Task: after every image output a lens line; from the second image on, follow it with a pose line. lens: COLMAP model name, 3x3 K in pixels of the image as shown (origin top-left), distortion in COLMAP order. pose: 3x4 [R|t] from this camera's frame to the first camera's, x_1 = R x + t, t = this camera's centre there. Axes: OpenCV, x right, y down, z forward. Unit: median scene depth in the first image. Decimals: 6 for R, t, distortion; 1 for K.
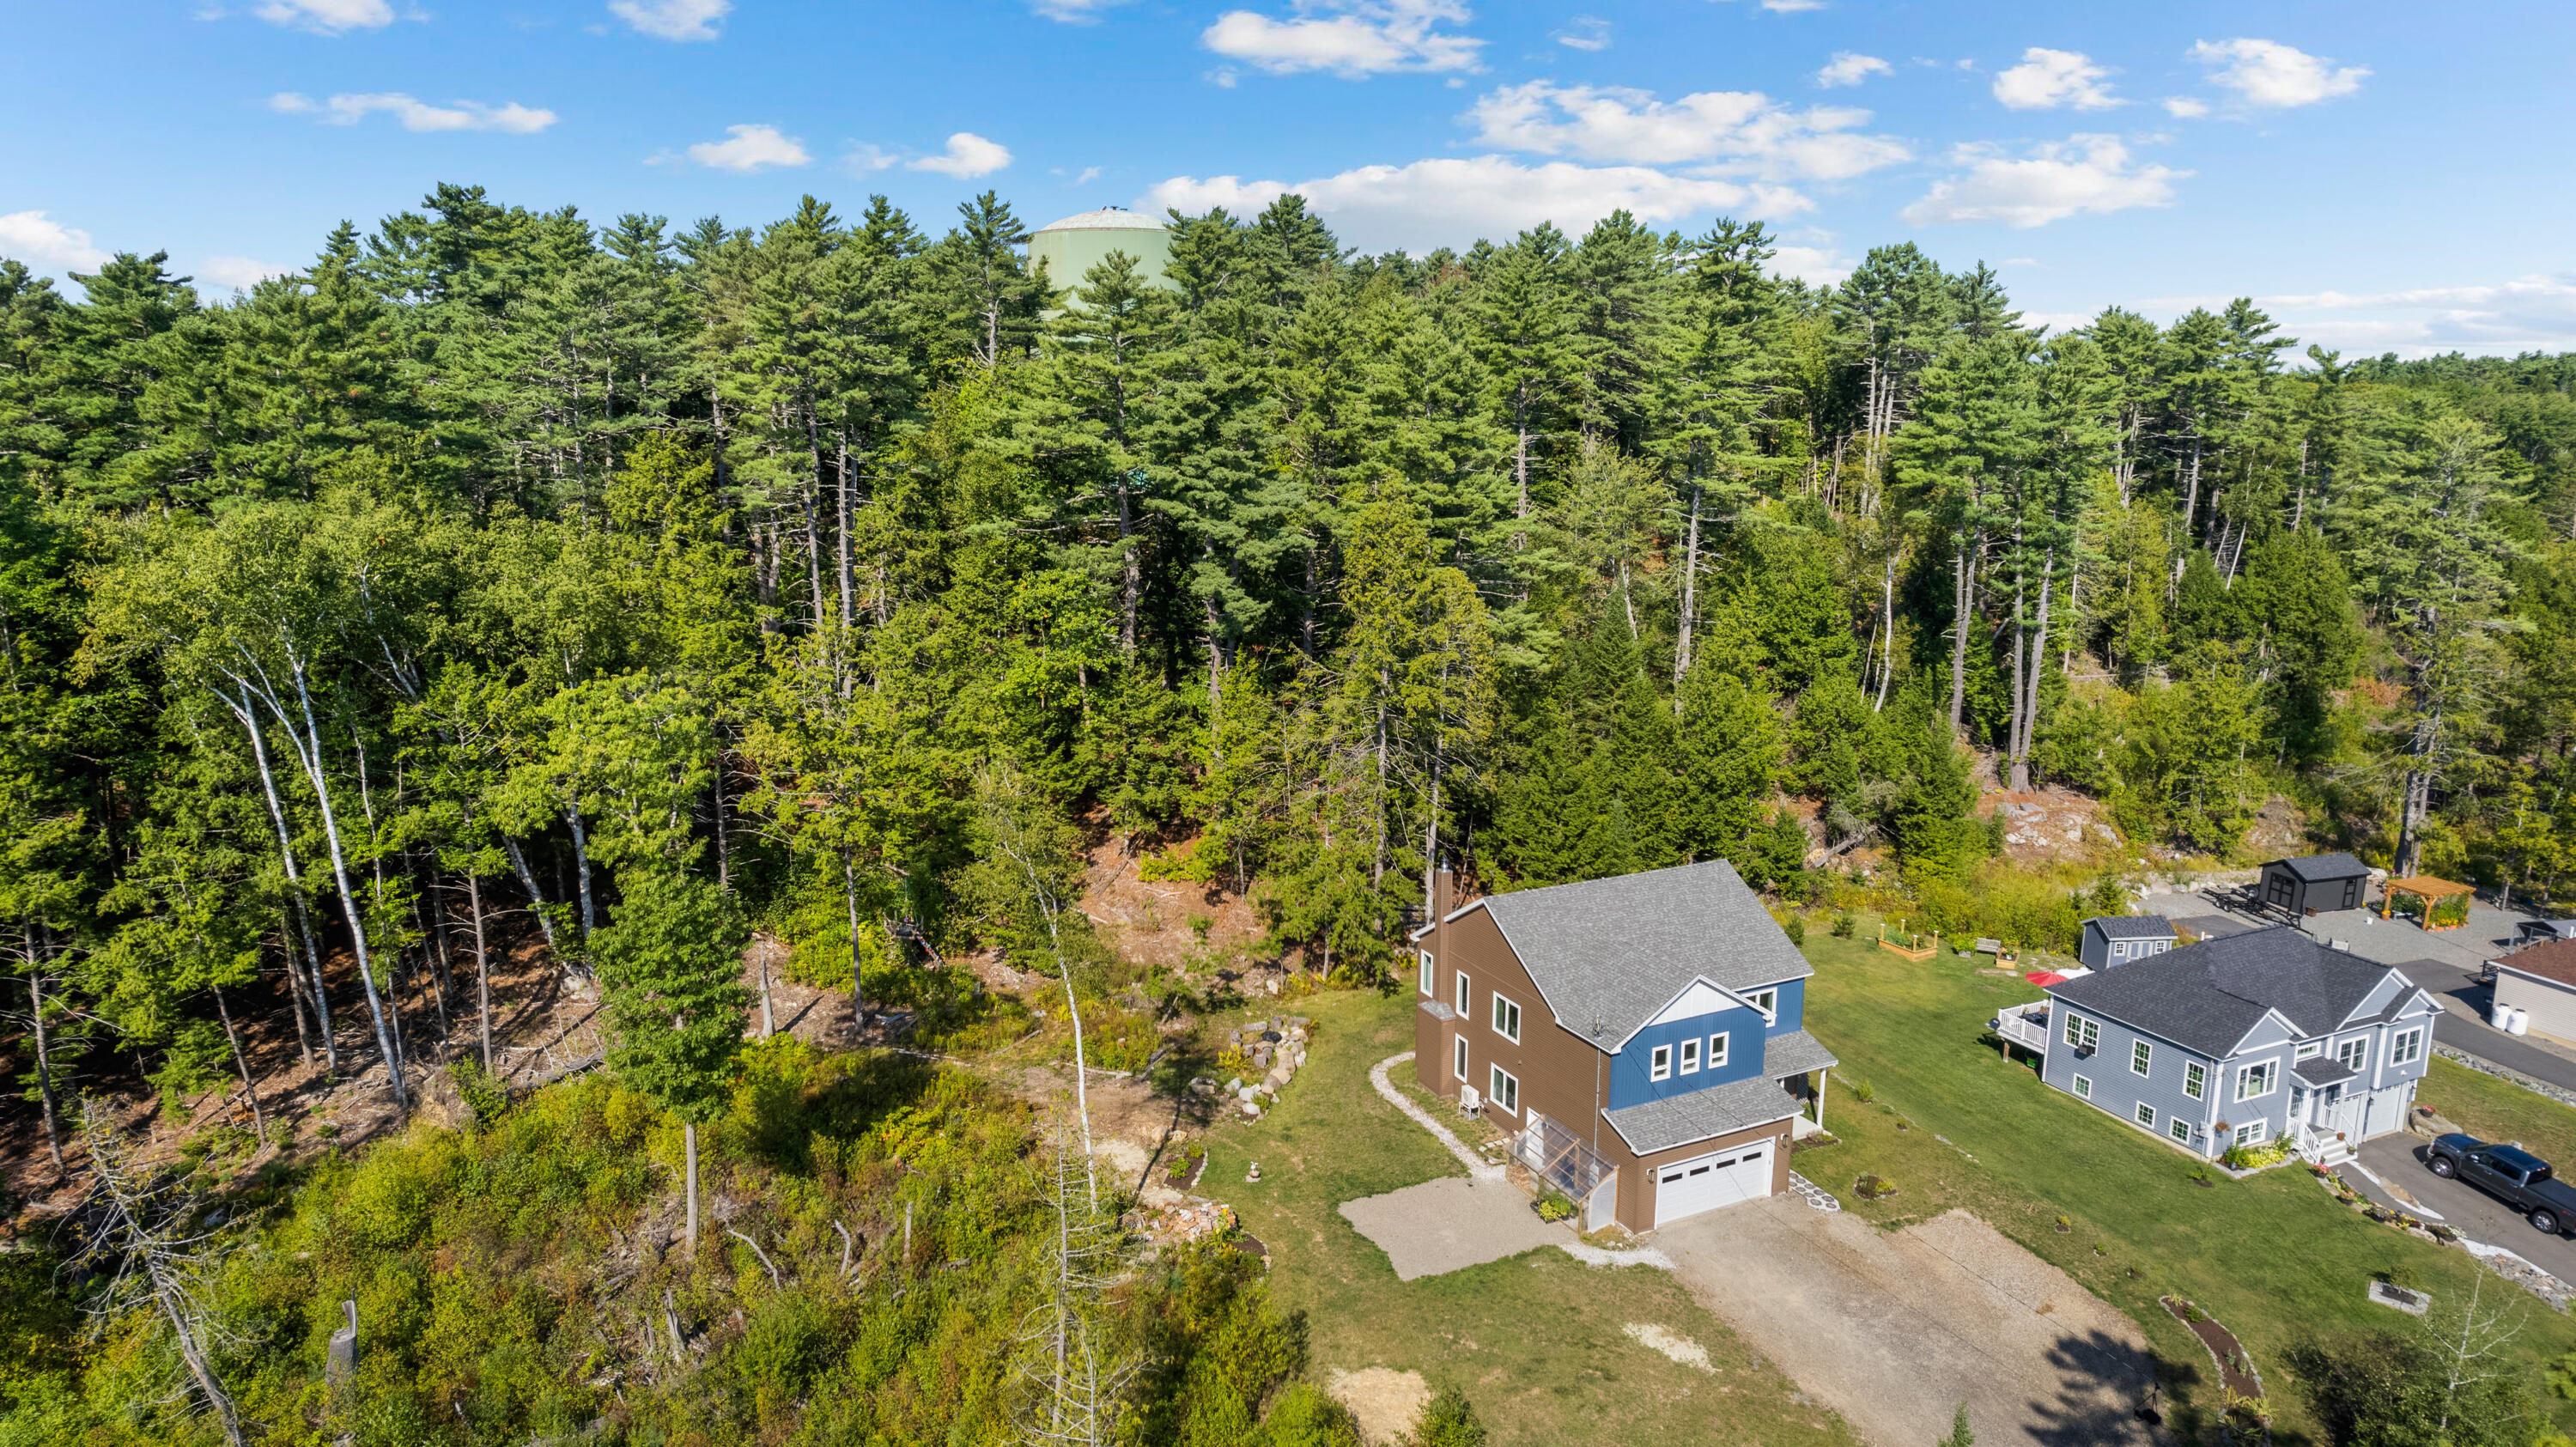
lens RADIAL K [[1644.0, 0, 1288.0], [0, 1644.0, 723.5], [0, 0, 1]] dist [-0.003493, 0.000521]
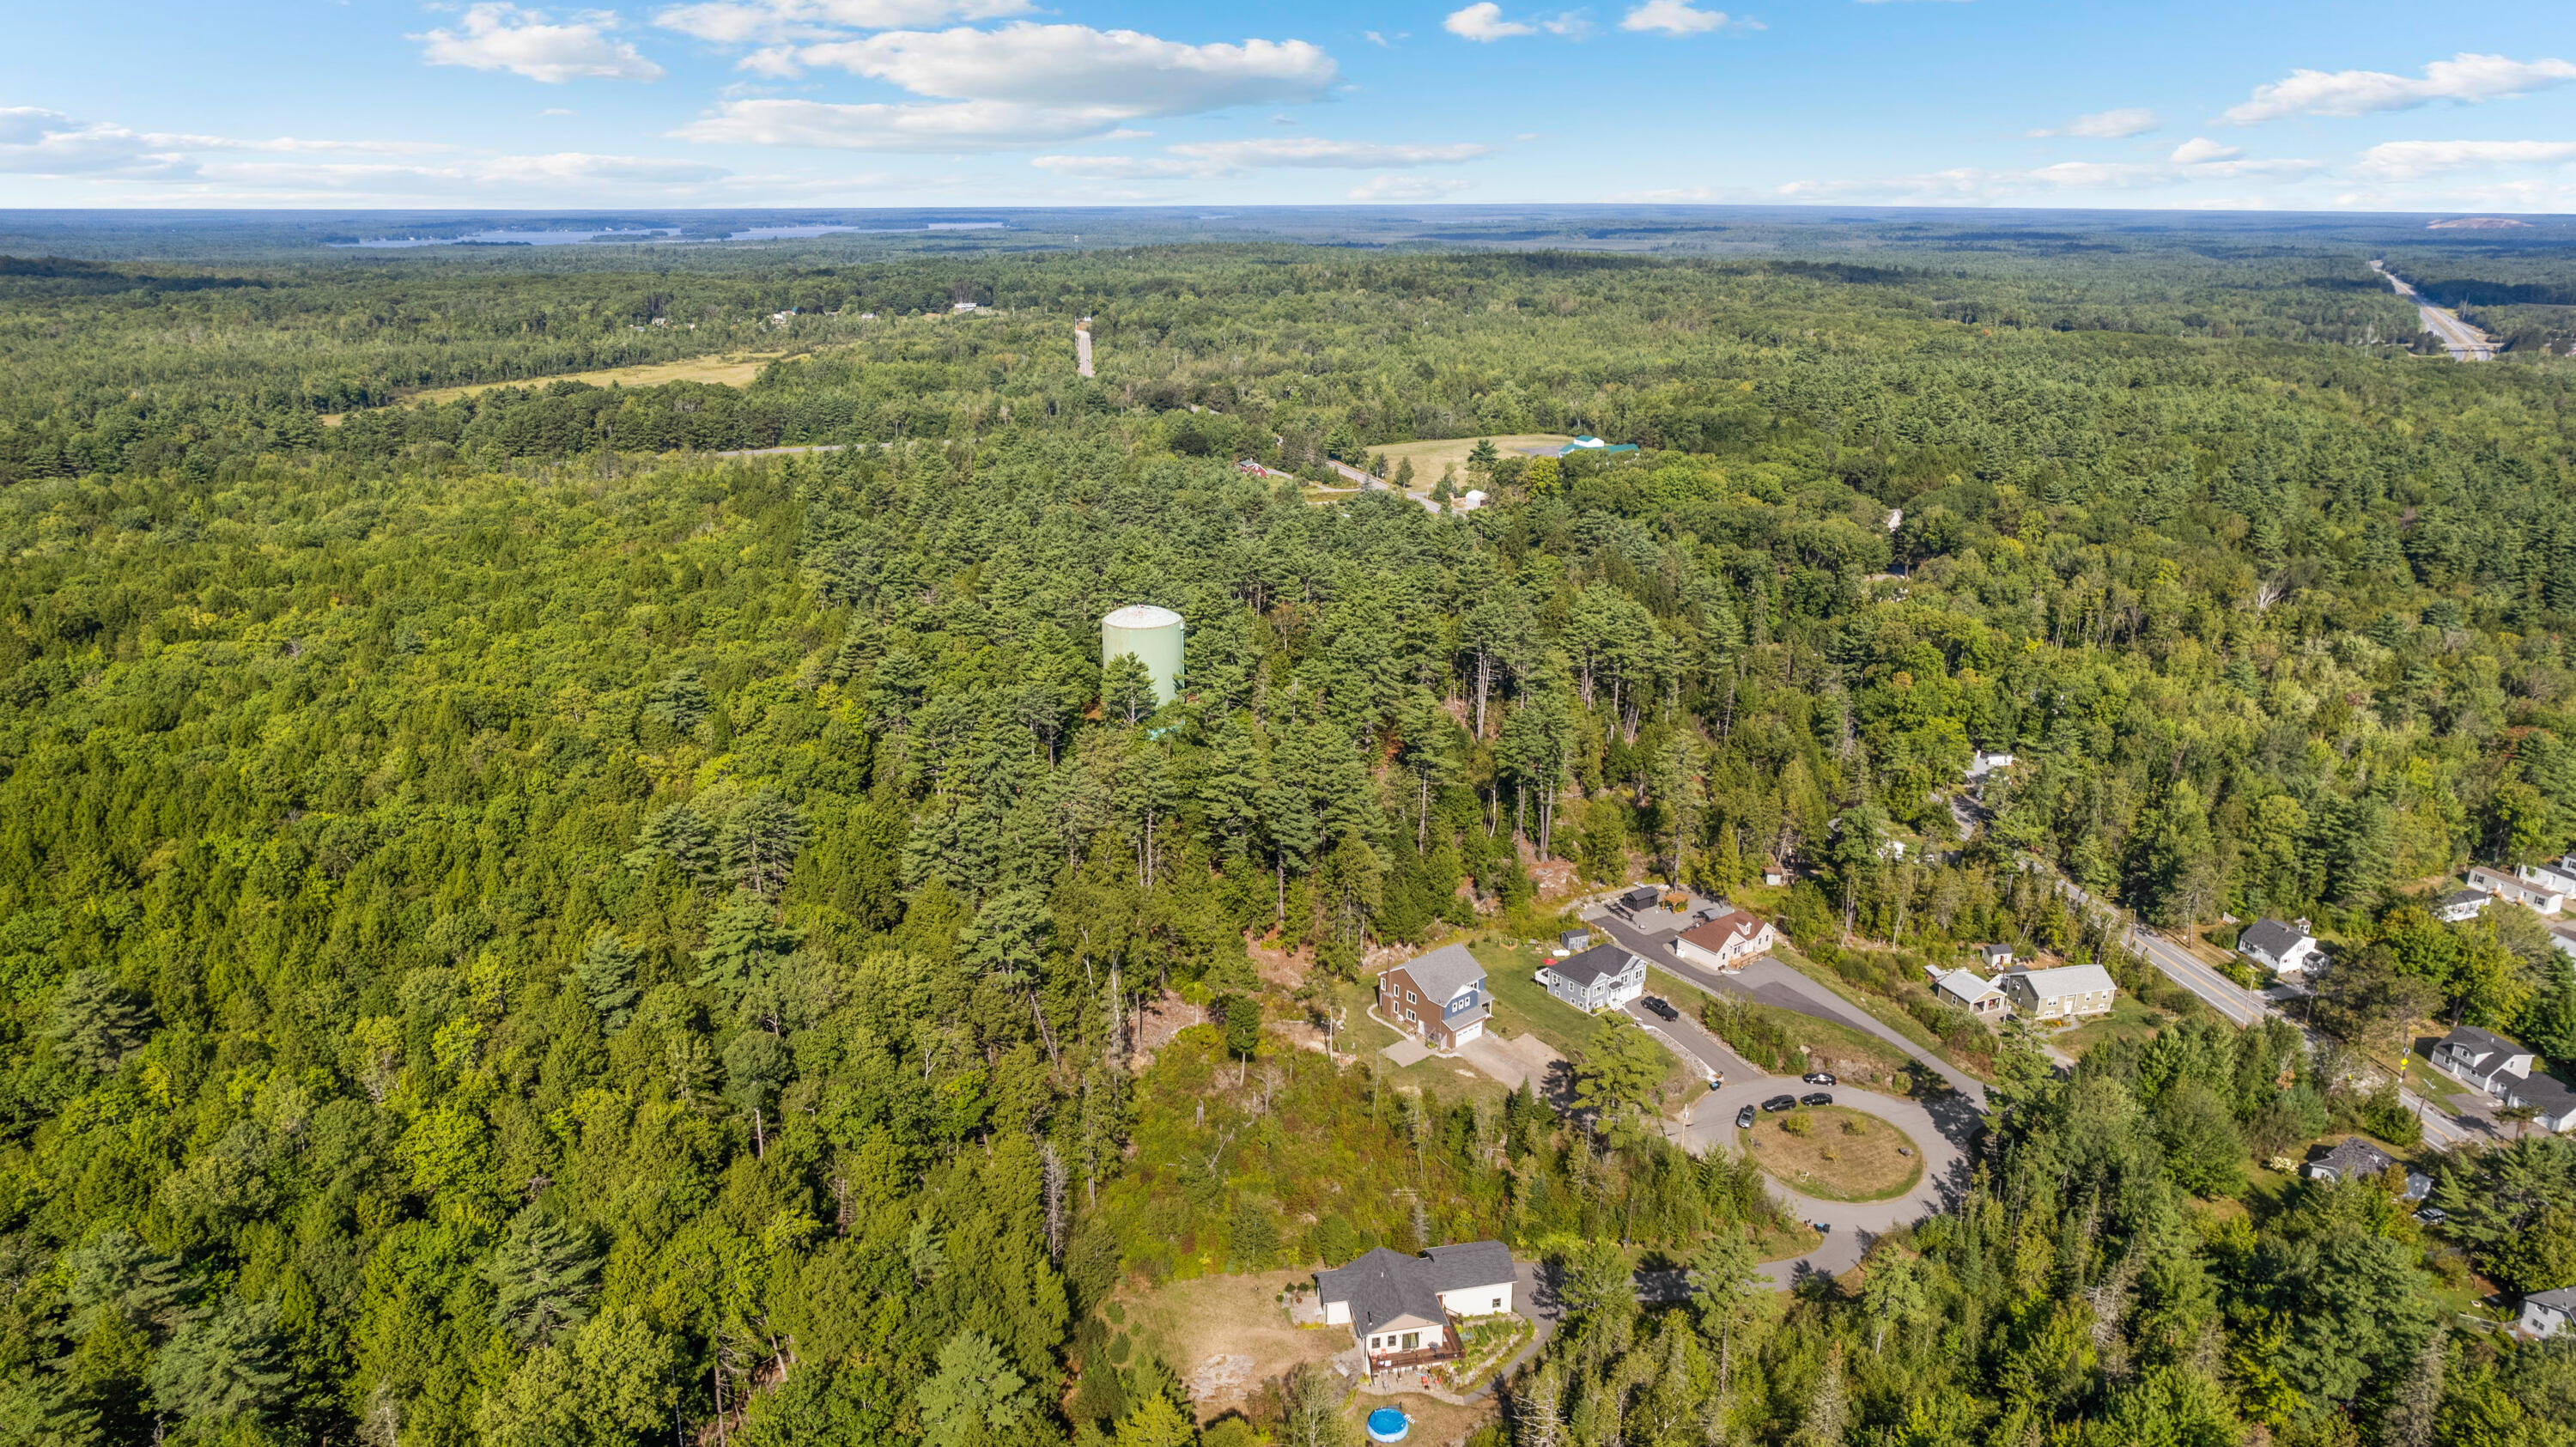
lens RADIAL K [[1644.0, 0, 1288.0], [0, 1644.0, 723.5], [0, 0, 1]] dist [-0.003493, 0.000521]
pose [[0.968204, -0.068572, 0.240580, -0.785554], [0.042664, 0.992871, 0.111299, -0.683240], [-0.246496, -0.097496, 0.964227, -1.953550]]
